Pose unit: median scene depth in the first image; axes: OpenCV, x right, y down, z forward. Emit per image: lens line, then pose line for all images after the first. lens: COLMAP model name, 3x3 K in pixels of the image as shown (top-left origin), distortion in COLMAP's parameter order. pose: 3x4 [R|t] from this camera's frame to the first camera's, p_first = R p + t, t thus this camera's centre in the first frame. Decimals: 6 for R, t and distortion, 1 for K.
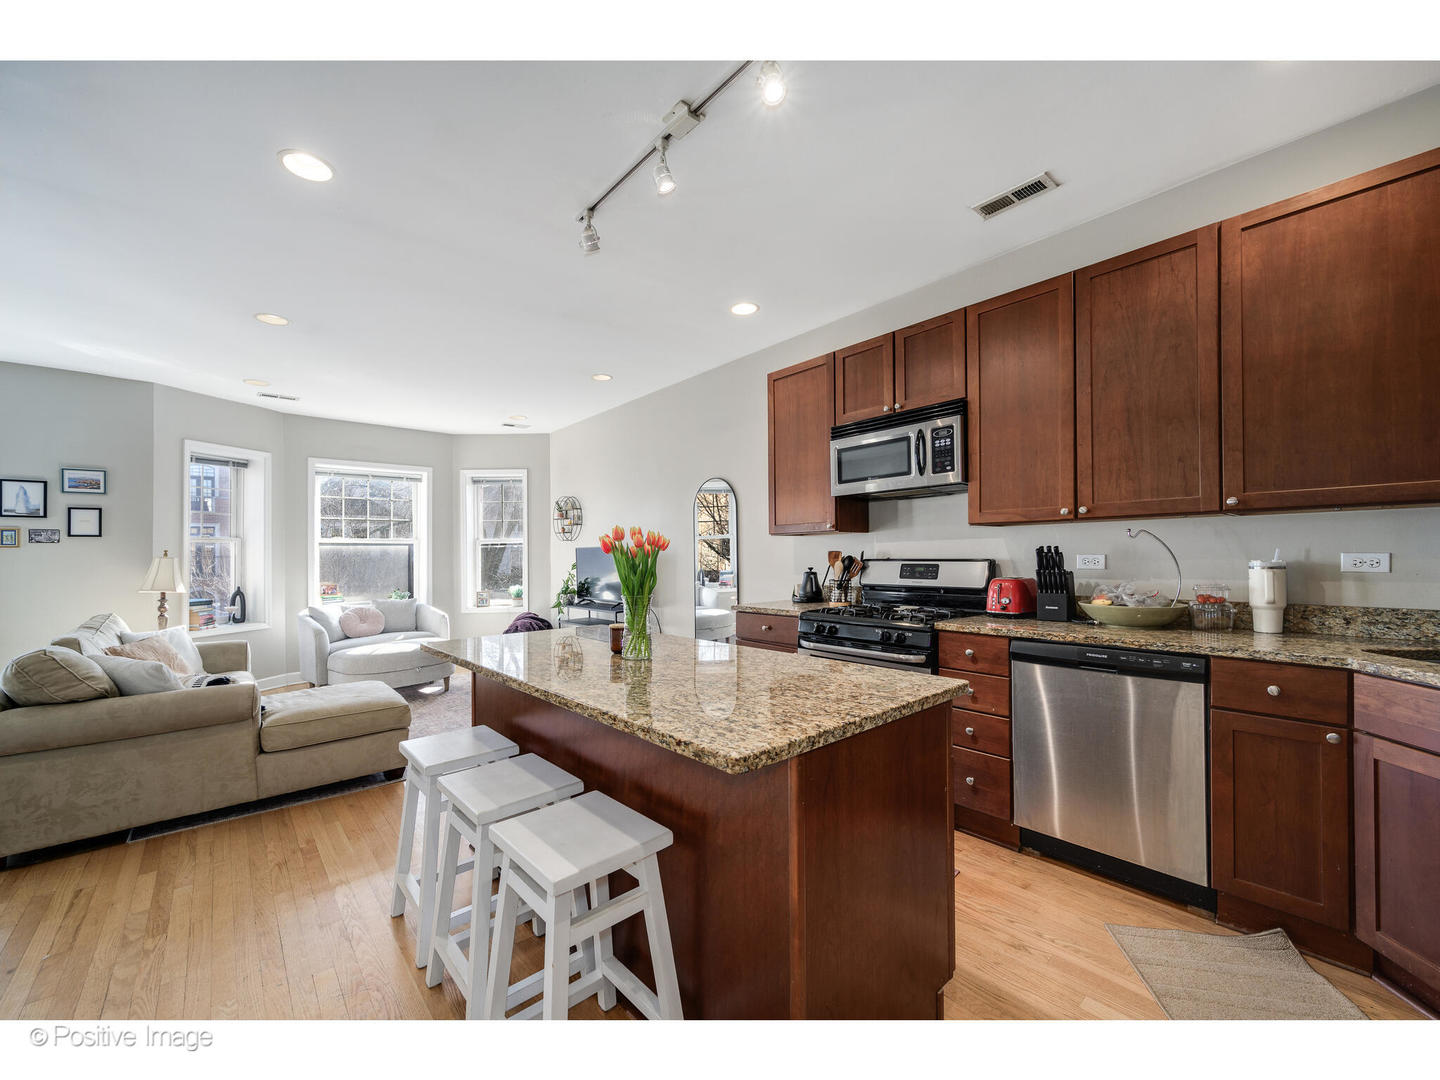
lens RADIAL K [[579.5, 0, 728.5], [0, 579.5, 547.3], [0, 0, 1]] dist [0.001210, 0.000565]
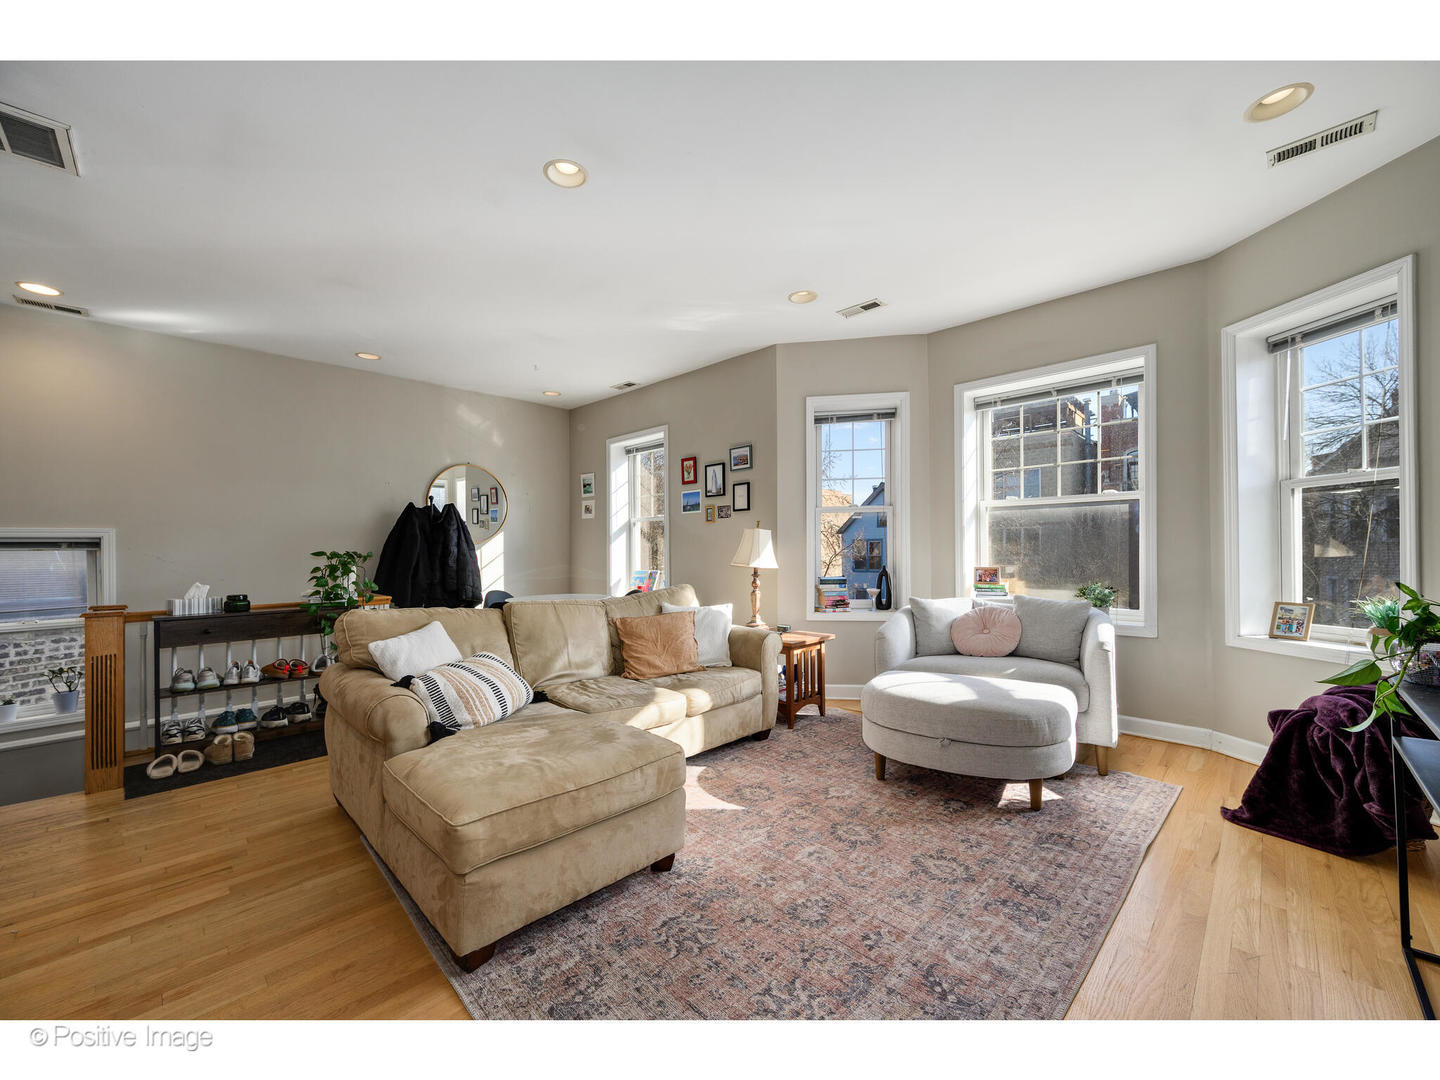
lens RADIAL K [[579.5, 0, 724.9], [0, 579.5, 547.4], [0, 0, 1]] dist [0.001210, 0.000565]
pose [[0.071325, 0.009867, -0.997404, -0.057260], [0.022176, 0.999688, 0.011476, 0.035526], [0.997207, -0.022937, 0.071084, 0.890276]]
